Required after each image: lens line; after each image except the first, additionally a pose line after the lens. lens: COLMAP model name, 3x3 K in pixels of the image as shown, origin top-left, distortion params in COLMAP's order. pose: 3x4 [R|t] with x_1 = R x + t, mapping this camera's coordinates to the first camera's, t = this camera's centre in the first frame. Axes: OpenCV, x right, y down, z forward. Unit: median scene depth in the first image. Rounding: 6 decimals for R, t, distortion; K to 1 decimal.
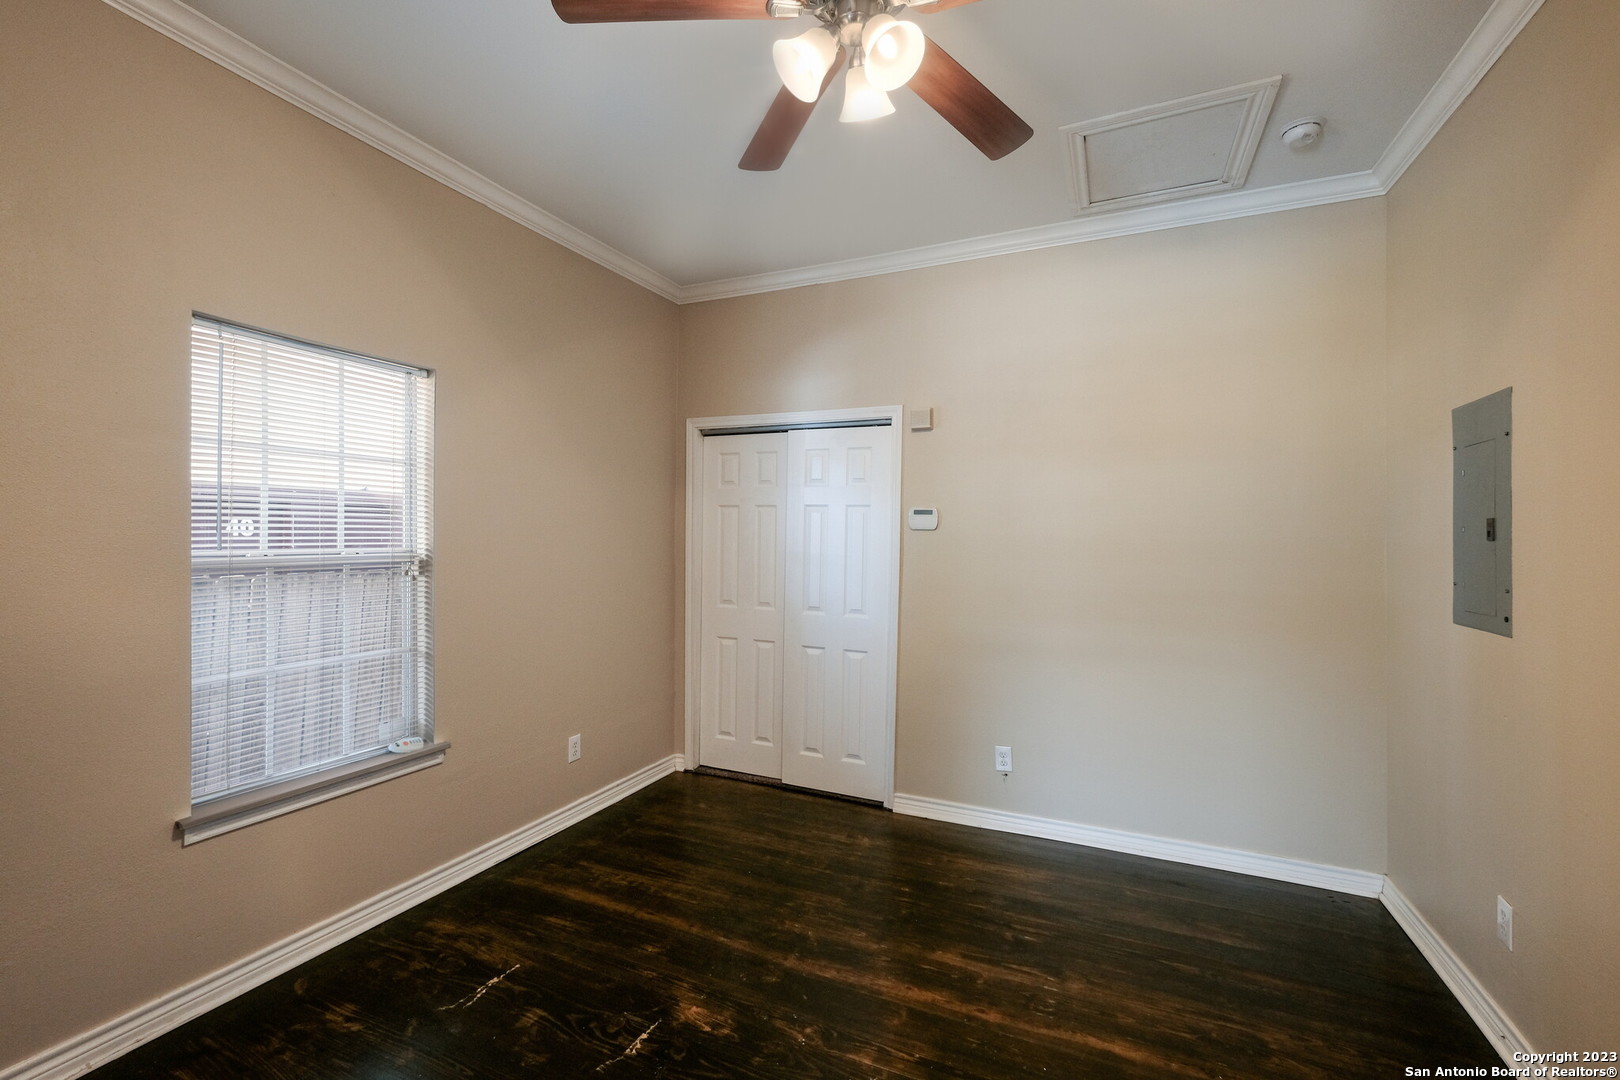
lens RADIAL K [[696.8, 0, 803.5], [0, 696.8, 541.9], [0, 0, 1]] dist [0.007022, 0.001026]
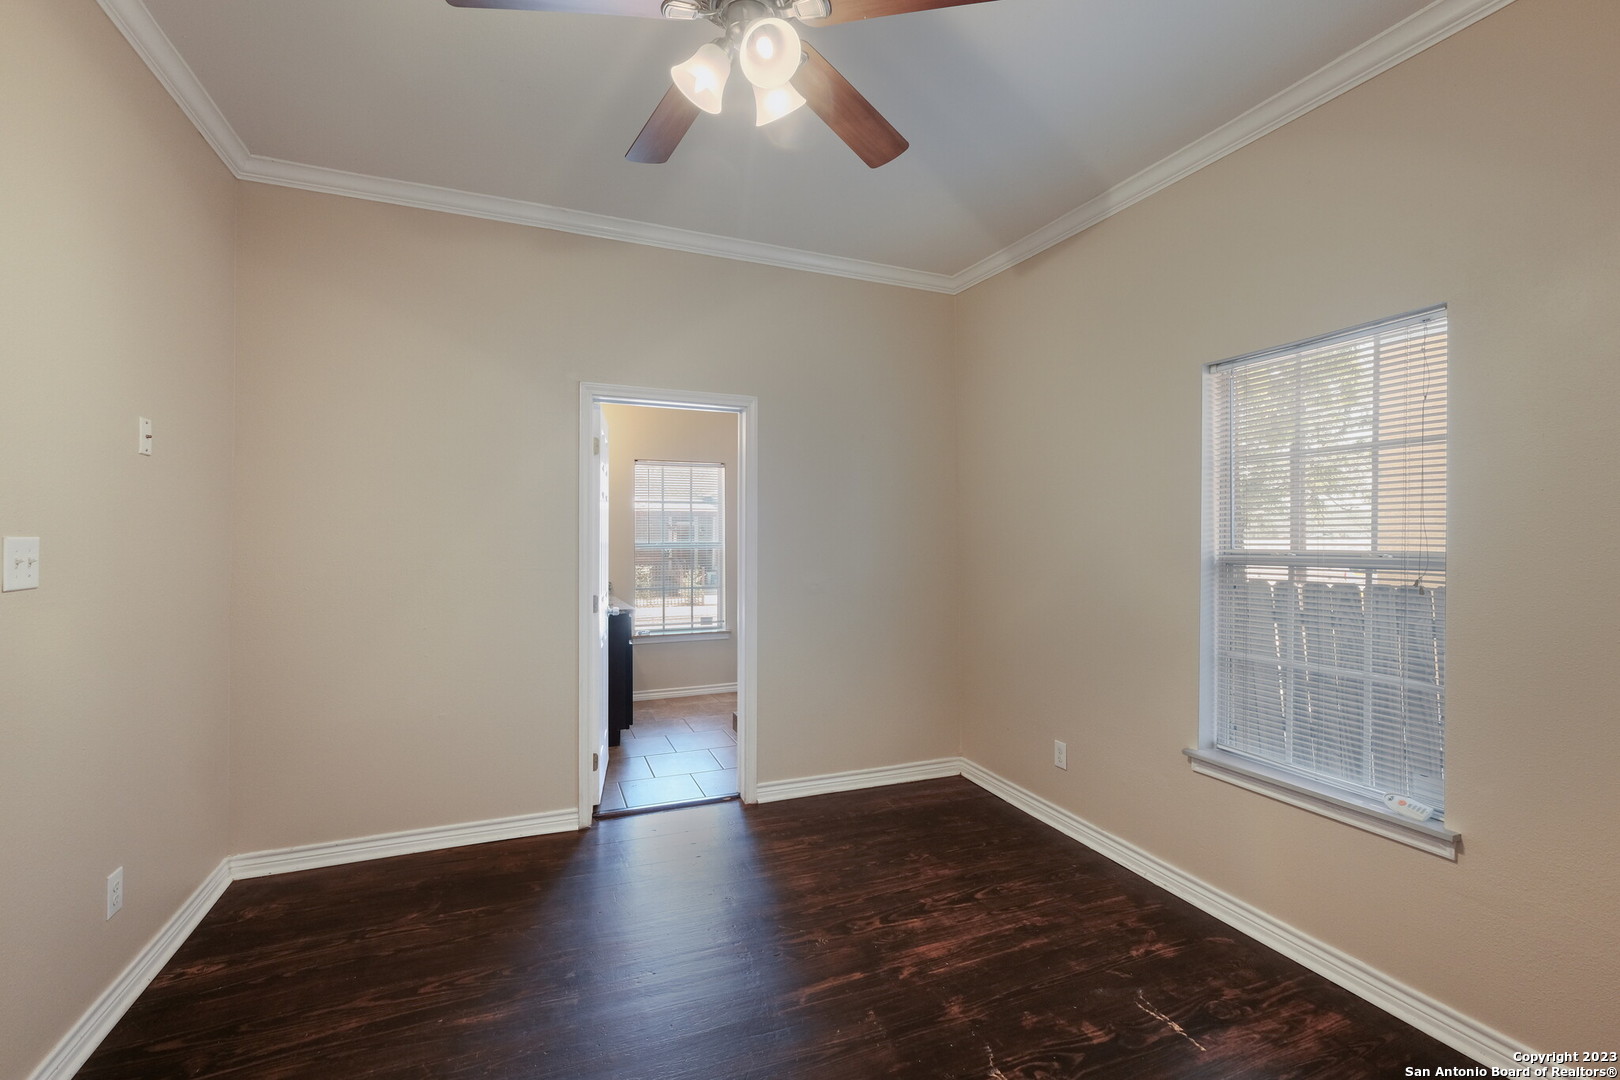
lens RADIAL K [[696.8, 0, 806.1], [0, 696.8, 546.1], [0, 0, 1]] dist [0.007022, 0.001026]
pose [[-0.679294, -0.008014, -0.733822, 0.513040], [-0.015565, 0.999873, 0.003490, 0.012970], [0.733701, 0.013792, -0.679333, 1.179167]]
